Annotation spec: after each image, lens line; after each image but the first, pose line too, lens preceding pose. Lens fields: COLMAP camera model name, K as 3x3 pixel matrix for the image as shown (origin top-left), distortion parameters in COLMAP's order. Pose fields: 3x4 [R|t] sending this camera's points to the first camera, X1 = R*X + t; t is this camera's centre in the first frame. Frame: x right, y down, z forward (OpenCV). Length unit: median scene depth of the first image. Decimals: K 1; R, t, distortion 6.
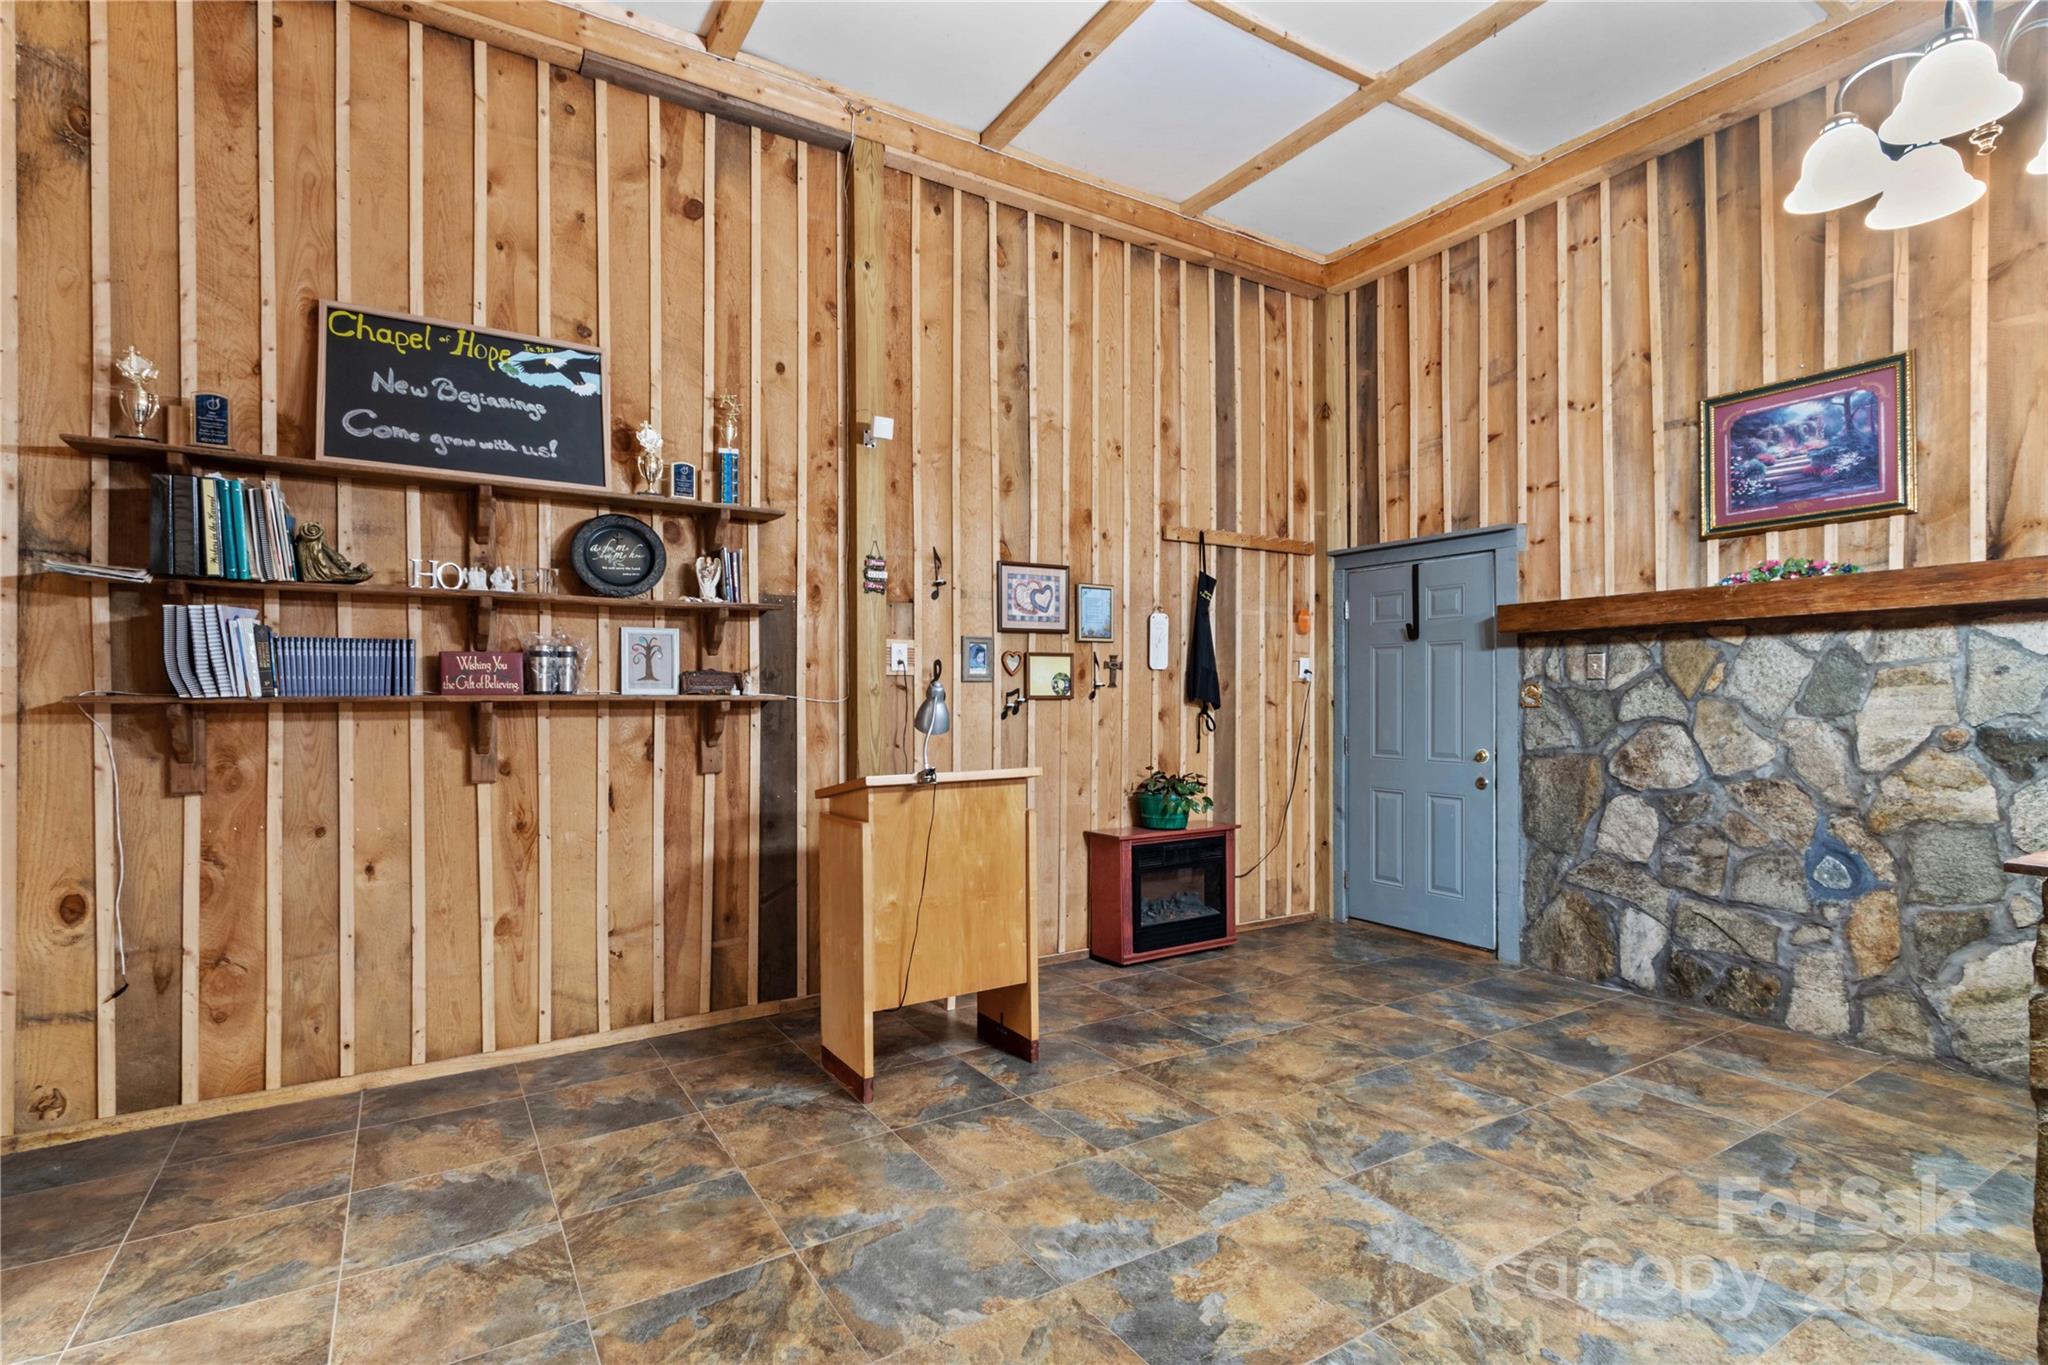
lens RADIAL K [[960.5, 0, 996.2], [0, 960.5, 704.7], [0, 0, 1]] dist [0.003828, -0.001806]
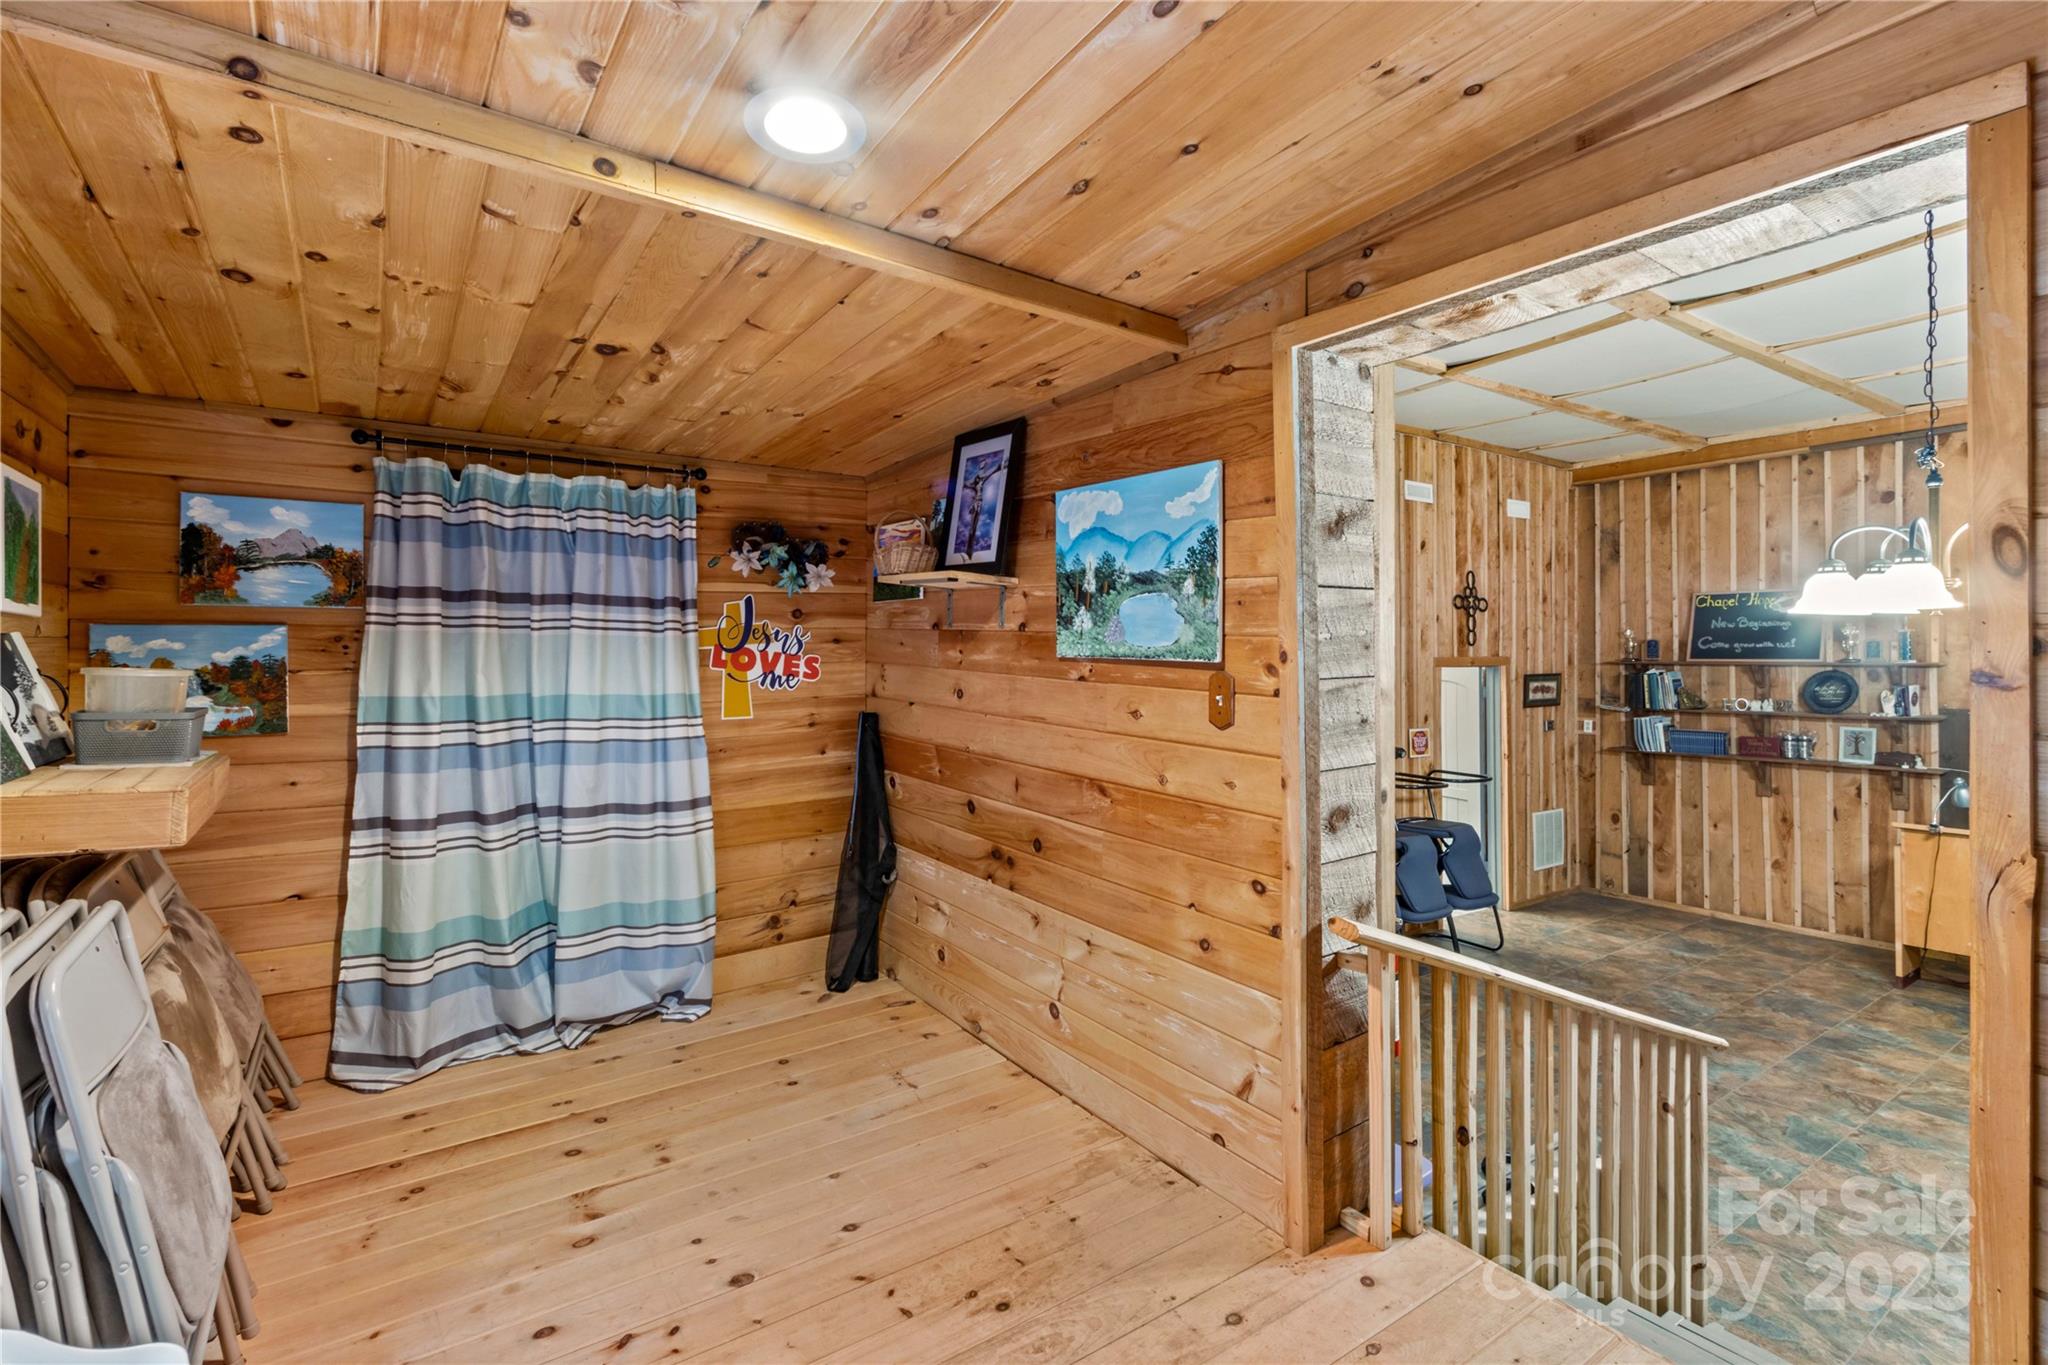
lens RADIAL K [[960.5, 0, 1010.4], [0, 960.5, 652.7], [0, 0, 1]] dist [0.003828, -0.001806]
pose [[0.044049, 0.000511, -0.999029, 1.537447], [0.001359, 0.999999, 0.000571, -0.242896], [0.999028, -0.001383, 0.044049, -0.790290]]
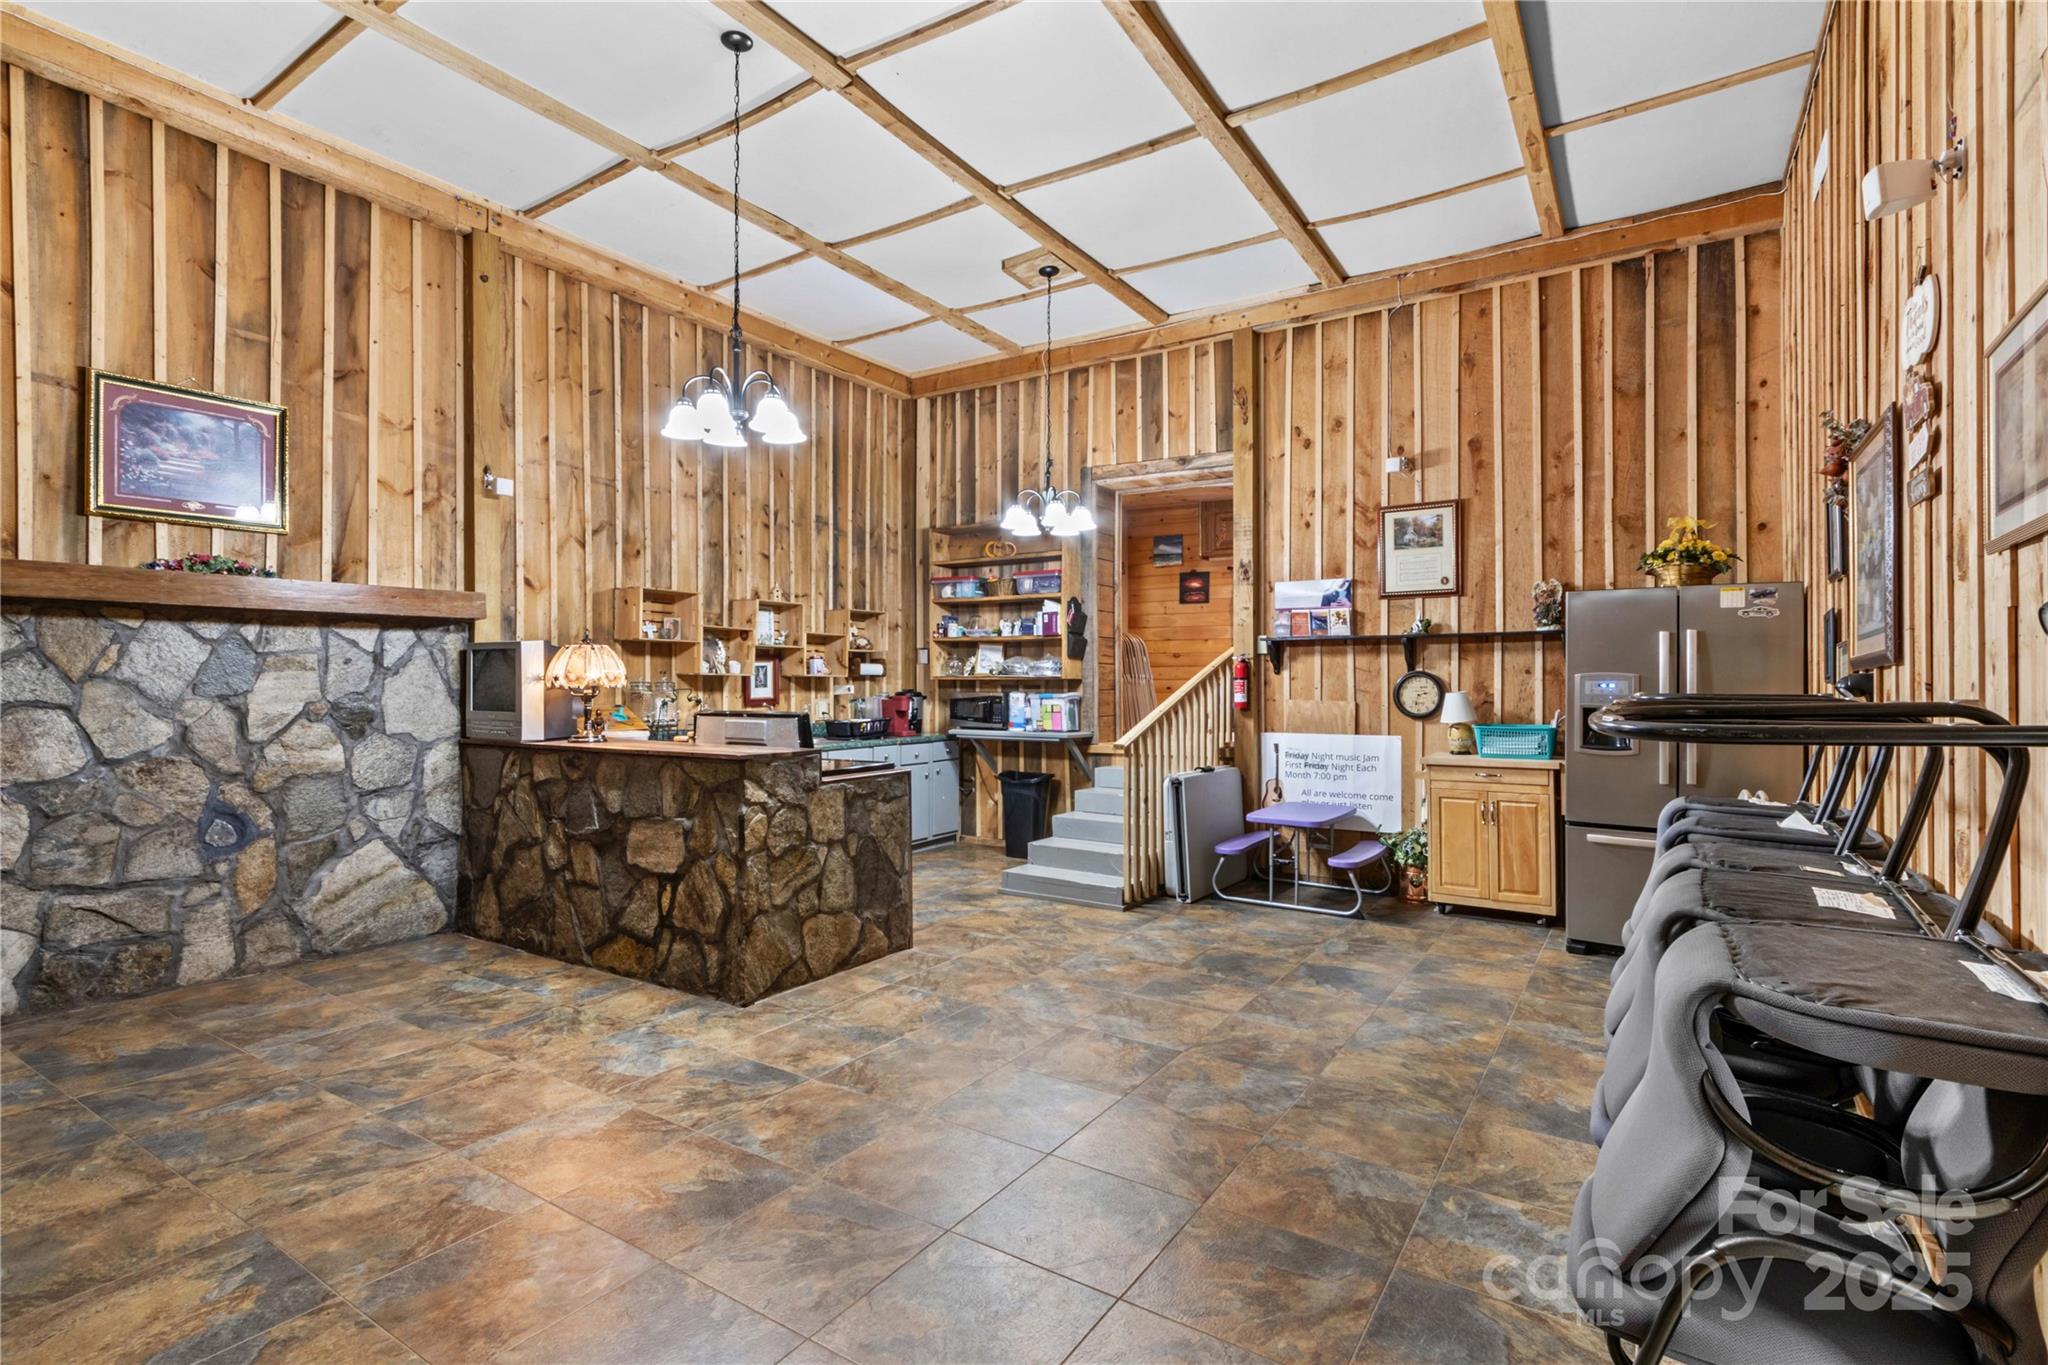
lens RADIAL K [[960.5, 0, 1024.7], [0, 960.5, 680.5], [0, 0, 1]] dist [0.003828, -0.001806]
pose [[-0.426989, 0.003420, 0.904250, -0.610062], [0.004750, 0.999988, -0.001539, -0.000783], [-0.904244, 0.003638, -0.427000, 0.658244]]
